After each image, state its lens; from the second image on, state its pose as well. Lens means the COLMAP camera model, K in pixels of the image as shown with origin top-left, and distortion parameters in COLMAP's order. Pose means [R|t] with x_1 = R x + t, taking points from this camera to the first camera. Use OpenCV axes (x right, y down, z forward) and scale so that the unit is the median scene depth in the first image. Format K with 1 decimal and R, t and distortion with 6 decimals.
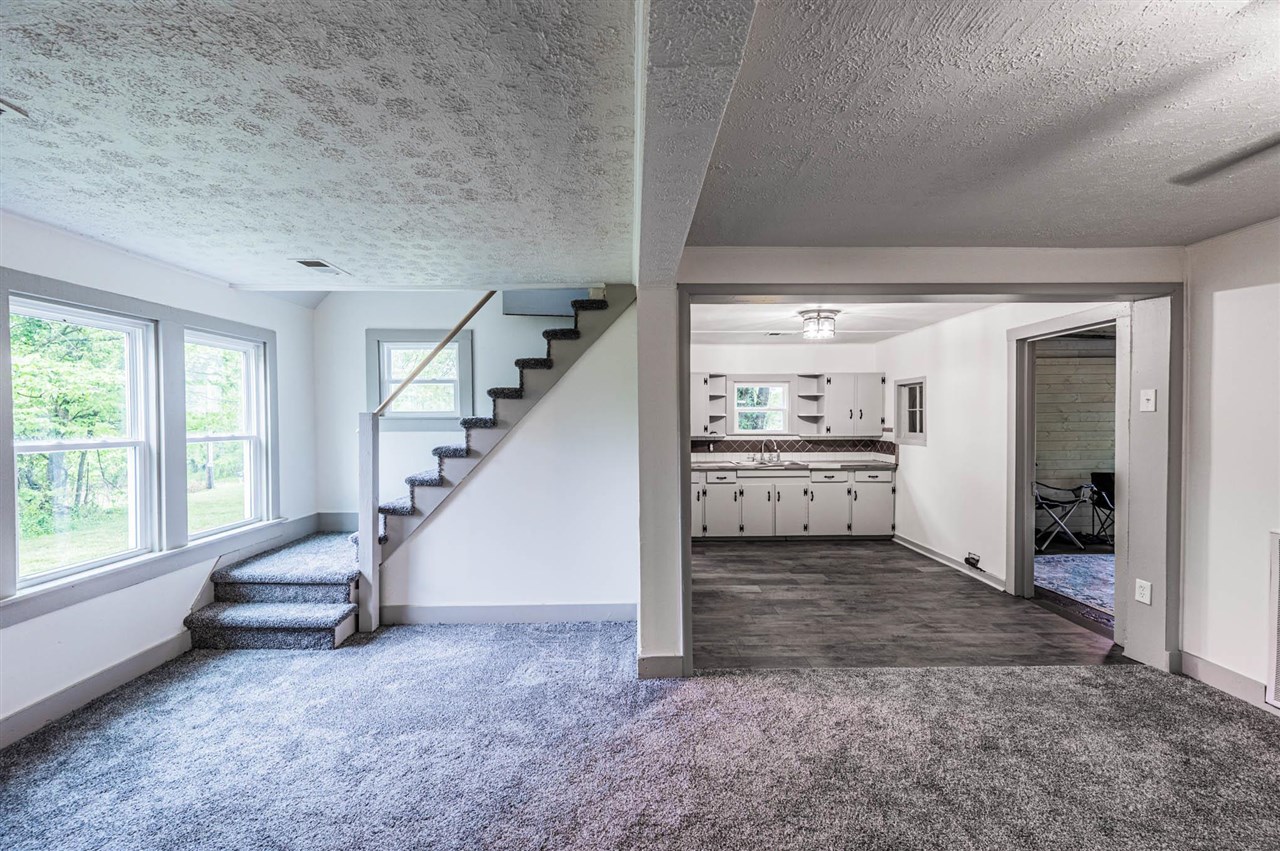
lens RADIAL K [[502.3, 0, 636.6], [0, 502.3, 428.6], [0, 0, 1]] dist [-0.000278, 0.000231]
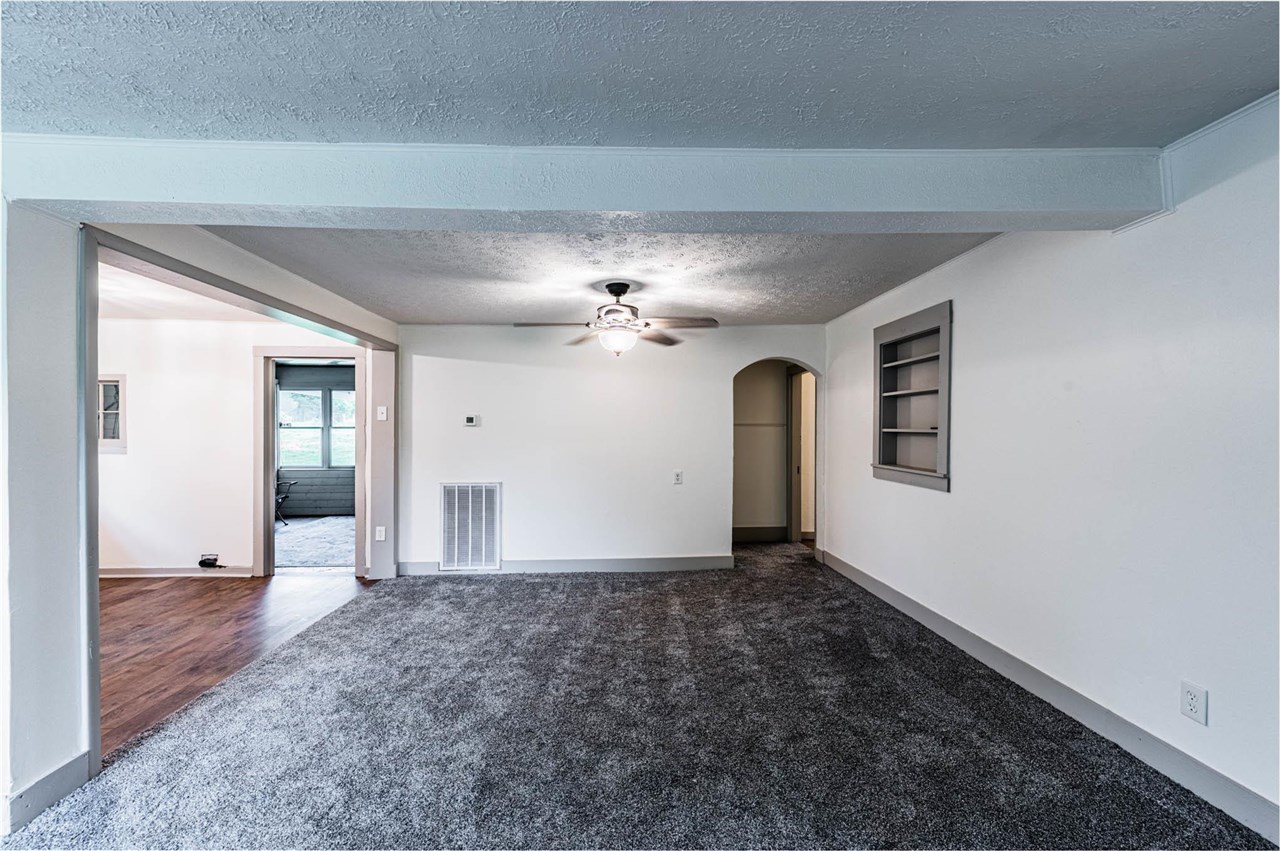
lens RADIAL K [[502.3, 0, 638.4], [0, 502.3, 429.6], [0, 0, 1]] dist [-0.000278, 0.000231]
pose [[-0.025899, 0.004351, 0.999655, -0.639820], [0.011935, 0.999921, -0.004043, 0.012939], [-0.999593, 0.011826, -0.025949, 0.239301]]
